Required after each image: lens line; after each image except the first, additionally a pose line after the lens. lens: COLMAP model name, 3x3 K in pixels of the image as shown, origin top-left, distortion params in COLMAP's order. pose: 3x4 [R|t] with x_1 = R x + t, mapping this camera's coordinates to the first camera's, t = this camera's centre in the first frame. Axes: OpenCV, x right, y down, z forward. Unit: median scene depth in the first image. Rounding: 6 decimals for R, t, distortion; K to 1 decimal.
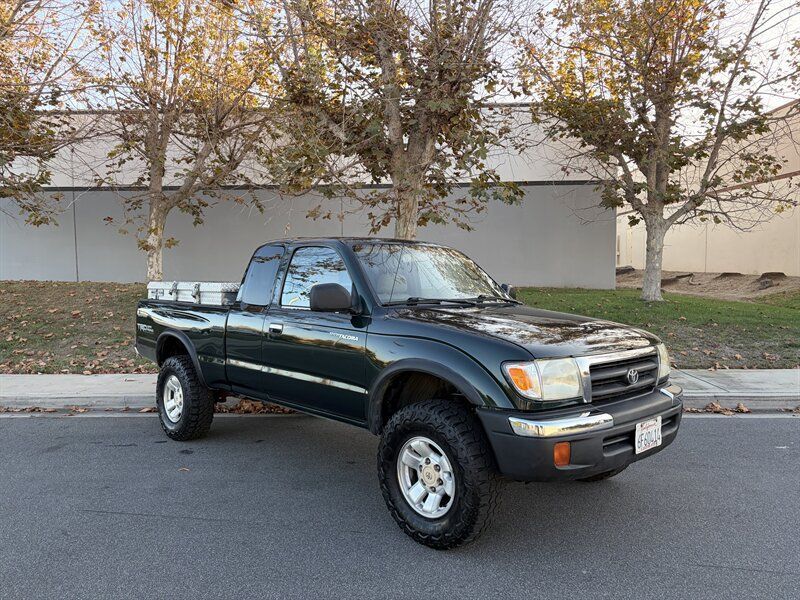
lens RADIAL K [[610.1, 0, 400.0], [0, 610.1, 300.0], [0, 0, 1]] dist [0.019000, -0.005015]
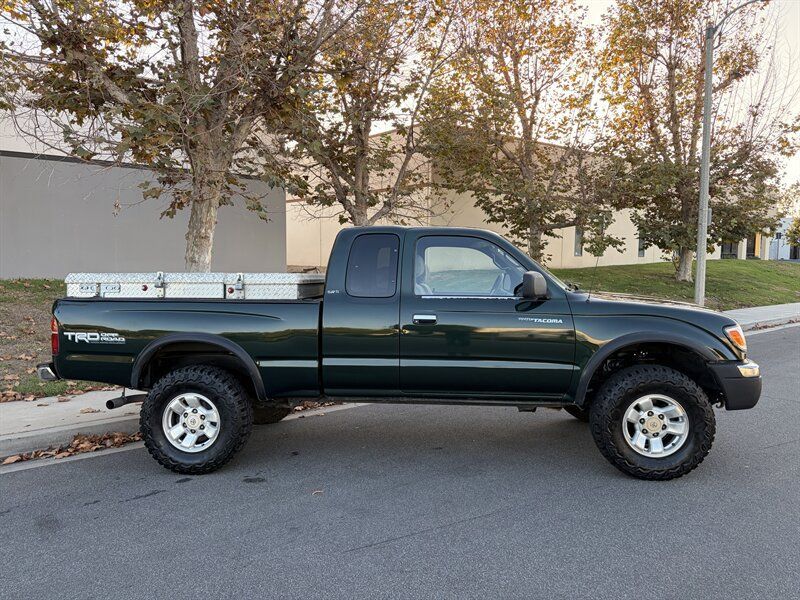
lens RADIAL K [[610.1, 0, 400.0], [0, 610.1, 300.0], [0, 0, 1]] dist [0.019000, -0.005015]
pose [[0.747392, -0.031662, 0.663628, -0.781025], [0.025963, 0.999493, 0.018447, -0.002402], [-0.663876, 0.003443, 0.747835, 0.273561]]
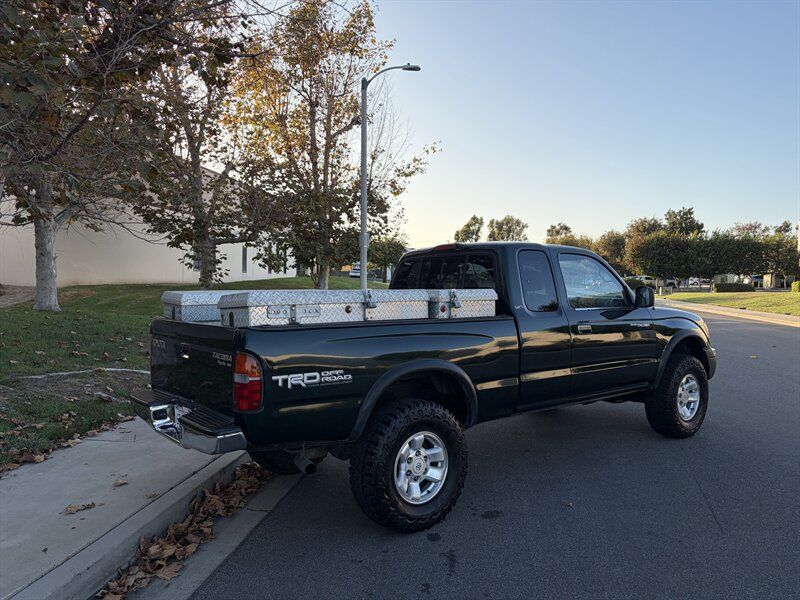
lens RADIAL K [[610.1, 0, 400.0], [0, 610.1, 300.0], [0, 0, 1]] dist [0.019000, -0.005015]
pose [[0.074838, -0.023876, 0.996910, -1.163271], [0.040450, 0.998963, 0.020888, -0.036578], [-0.996375, 0.038762, 0.075726, 1.099363]]
